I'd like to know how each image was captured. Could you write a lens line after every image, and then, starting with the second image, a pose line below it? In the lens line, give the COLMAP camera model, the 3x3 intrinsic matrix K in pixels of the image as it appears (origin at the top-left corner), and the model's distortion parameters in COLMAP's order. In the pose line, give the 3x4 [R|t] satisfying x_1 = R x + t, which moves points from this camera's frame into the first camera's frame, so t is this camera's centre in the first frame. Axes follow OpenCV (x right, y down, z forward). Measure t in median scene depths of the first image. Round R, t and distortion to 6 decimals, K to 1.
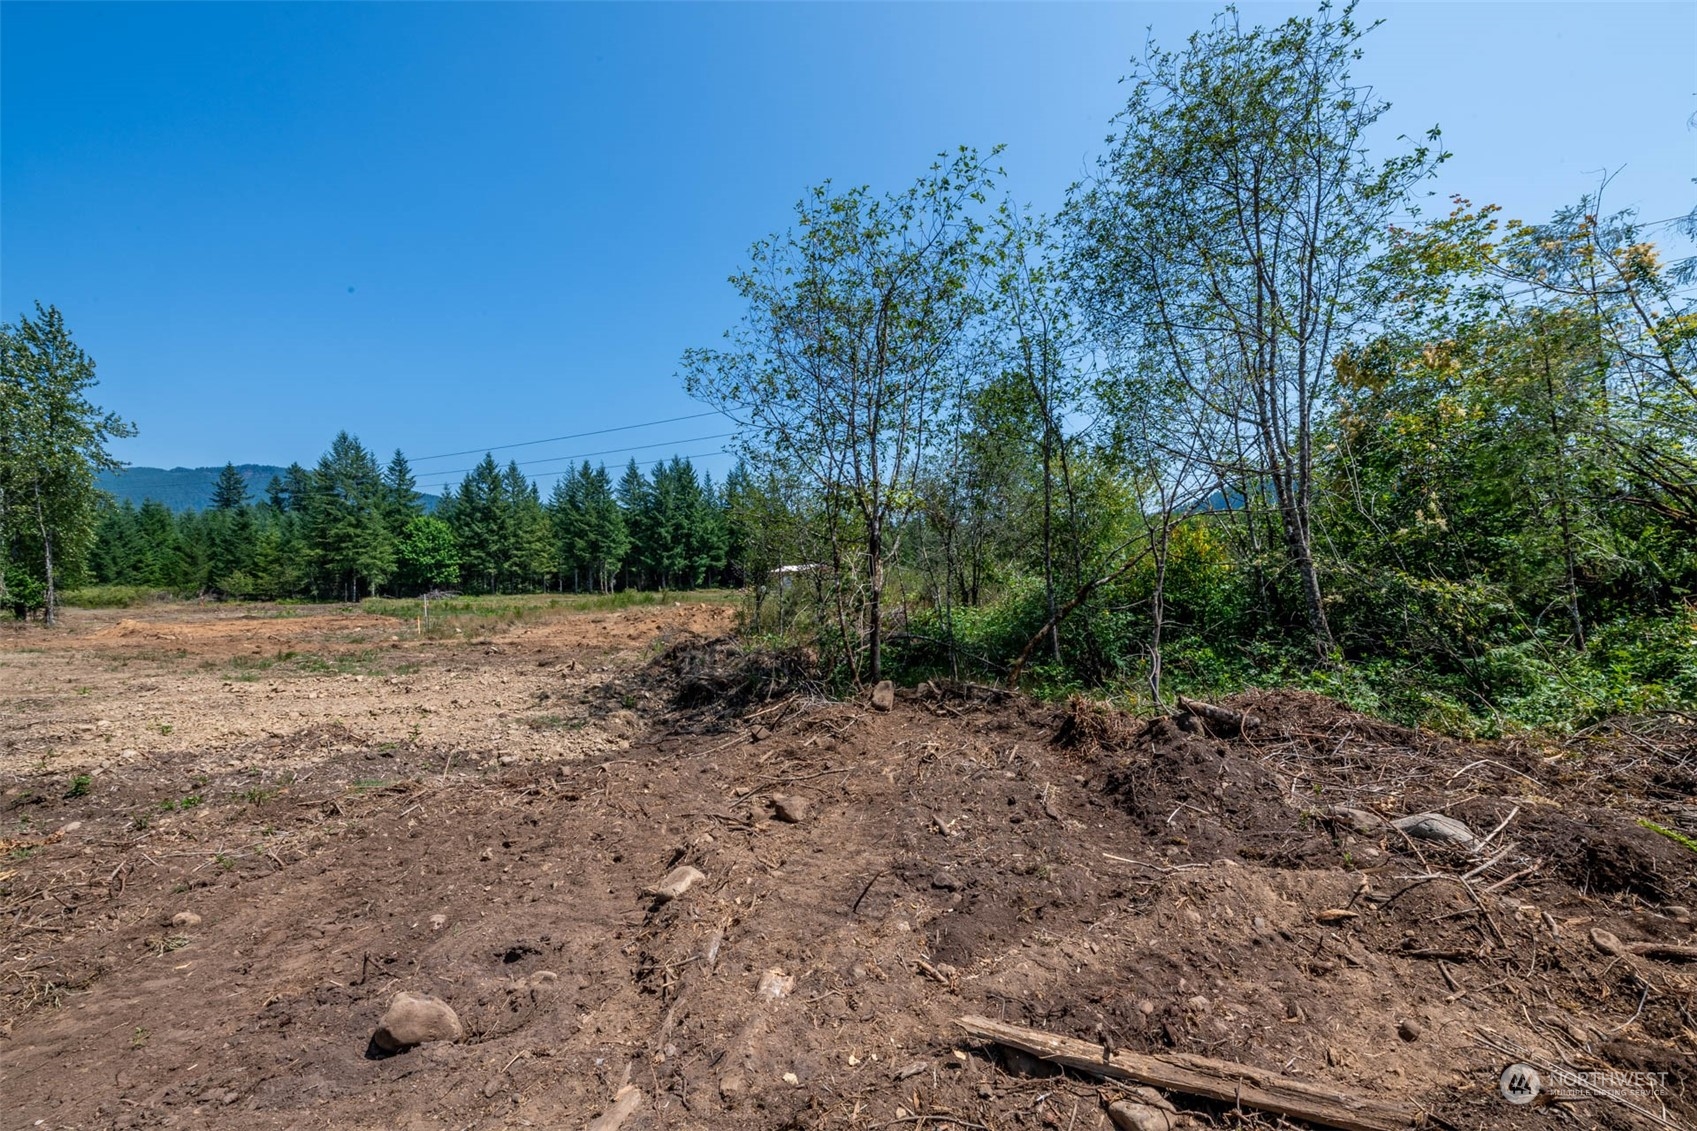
lens RADIAL K [[660.6, 0, 851.5], [0, 660.6, 586.8], [0, 0, 1]] dist [-0.008810, -0.000791]
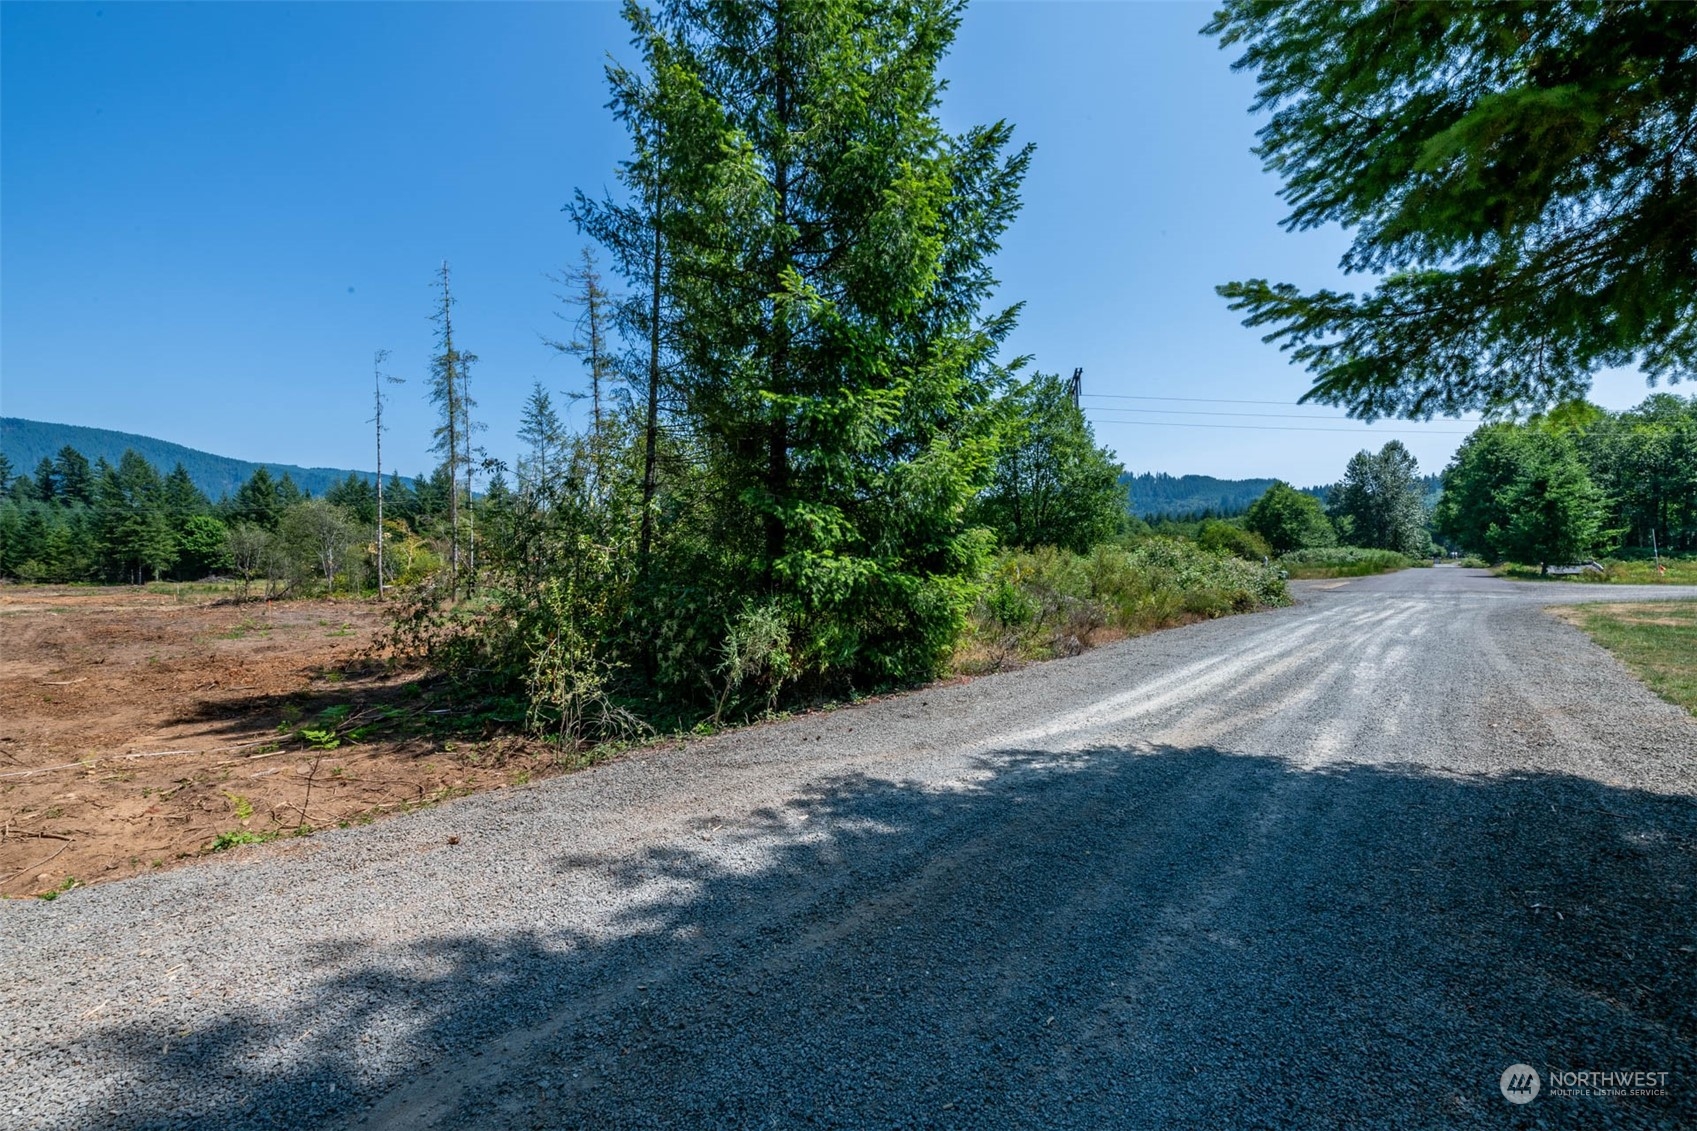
lens RADIAL K [[660.6, 0, 849.5], [0, 660.6, 574.0], [0, 0, 1]] dist [-0.008810, -0.000791]
pose [[0.983162, 0.004197, 0.182690, 0.360160], [-0.006175, 0.999928, 0.010258, -0.018257], [-0.182634, -0.011214, 0.983117, -0.489374]]
